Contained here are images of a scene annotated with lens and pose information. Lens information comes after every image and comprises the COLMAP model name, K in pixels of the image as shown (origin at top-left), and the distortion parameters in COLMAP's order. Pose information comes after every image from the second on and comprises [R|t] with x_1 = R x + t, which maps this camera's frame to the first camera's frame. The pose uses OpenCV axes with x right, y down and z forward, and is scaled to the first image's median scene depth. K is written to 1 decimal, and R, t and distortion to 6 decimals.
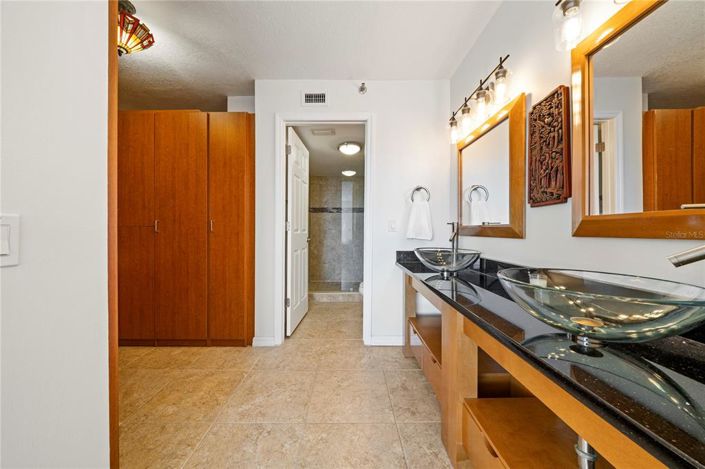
lens RADIAL K [[241.8, 0, 352.2], [0, 241.8, 234.2], [0, 0, 1]] dist [-0.009507, 0.001473]
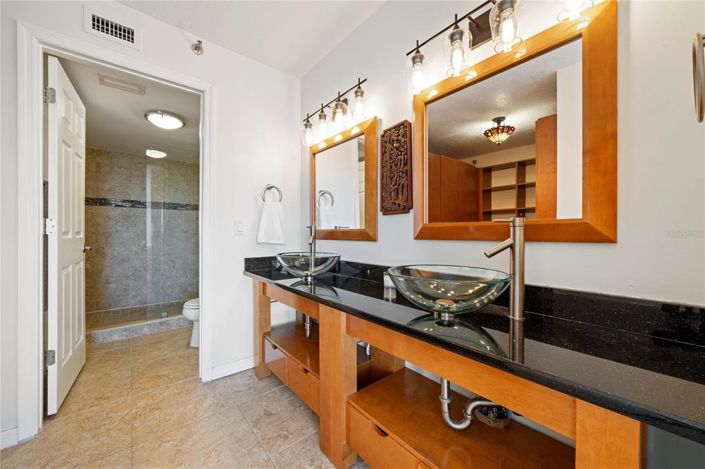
lens RADIAL K [[261.2, 0, 351.0], [0, 261.2, 237.8], [0, 0, 1]] dist [0.001330, 0.000030]
pose [[0.773943, -0.008579, 0.633198, -0.126932], [0.007346, 0.999963, 0.004570, -0.003675], [-0.633213, 0.001114, 0.773977, 0.063929]]
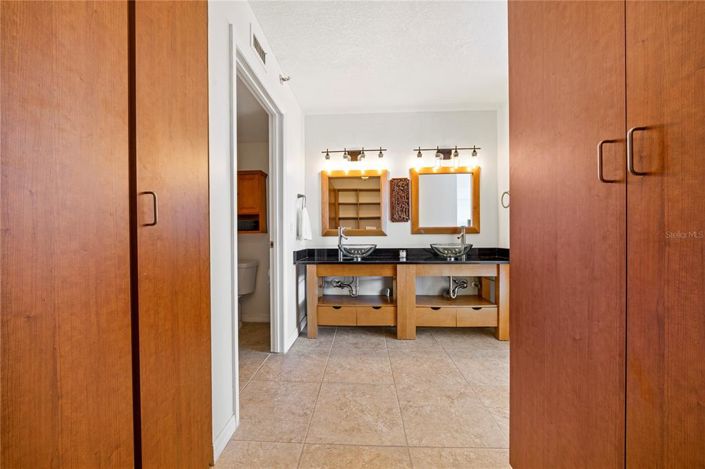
lens RADIAL K [[241.8, 0, 351.9], [0, 241.8, 238.4], [0, 0, 1]] dist [-0.009507, 0.001473]
pose [[0.061984, -0.017058, 0.997931, -1.024432], [0.018399, 0.999704, 0.015945, 0.000963], [-0.997908, 0.017373, 0.062279, 0.796687]]
